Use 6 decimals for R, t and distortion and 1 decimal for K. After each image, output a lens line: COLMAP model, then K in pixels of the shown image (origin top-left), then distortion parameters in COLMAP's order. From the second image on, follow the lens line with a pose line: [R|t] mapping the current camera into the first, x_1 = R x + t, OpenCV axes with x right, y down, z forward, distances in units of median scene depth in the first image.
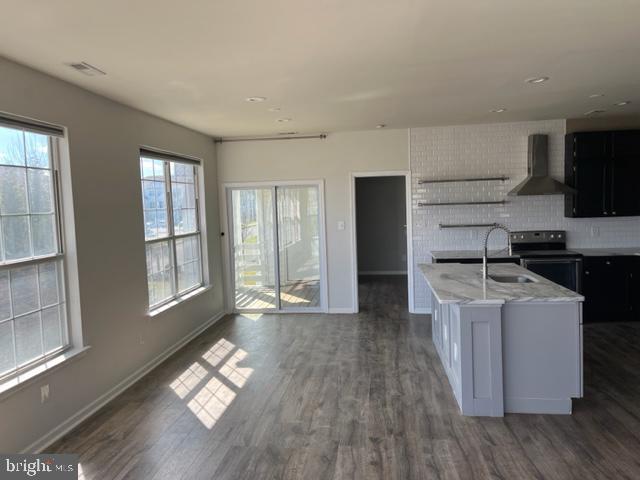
lens RADIAL K [[486.0, 0, 315.5], [0, 486.0, 234.1], [0, 0, 1]] dist [0.064291, -0.086279]
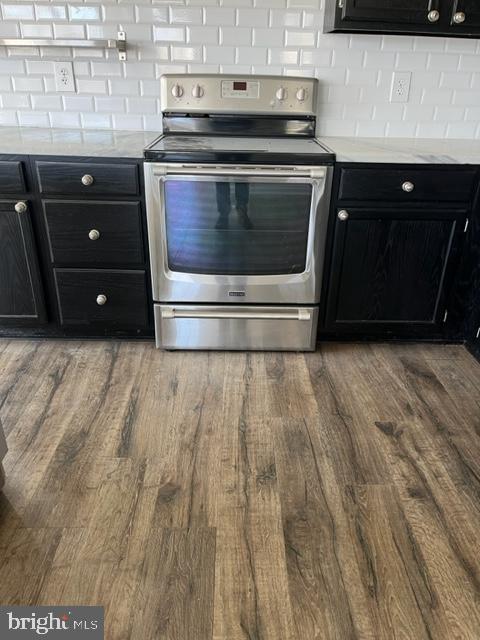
lens RADIAL K [[486.0, 0, 246.5], [0, 486.0, 314.3], [0, 0, 1]] dist [0.064291, -0.086279]
pose [[0.986866, -0.013939, 0.160937, 0.527864], [-0.048857, 0.923857, 0.379607, 0.023495], [-0.153974, -0.382484, 0.911042, 0.834074]]
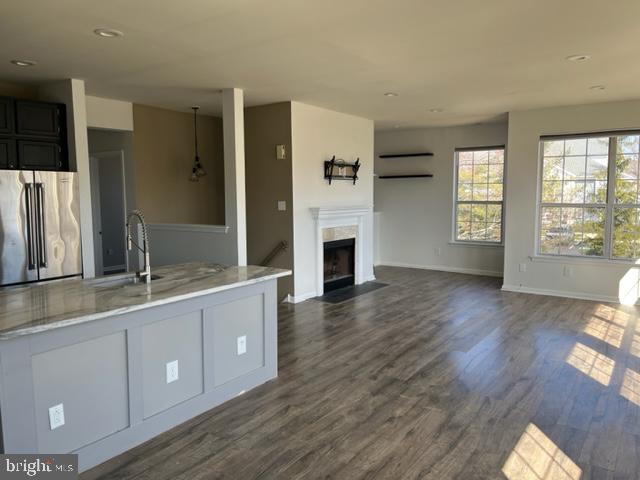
lens RADIAL K [[486.0, 0, 320.5], [0, 486.0, 234.3], [0, 0, 1]] dist [0.064291, -0.086279]
pose [[-0.884234, -0.001486, 0.467042, -0.210120], [0.065883, 0.989599, 0.127882, -0.053134], [-0.462374, 0.143848, -0.874939, 1.360712]]
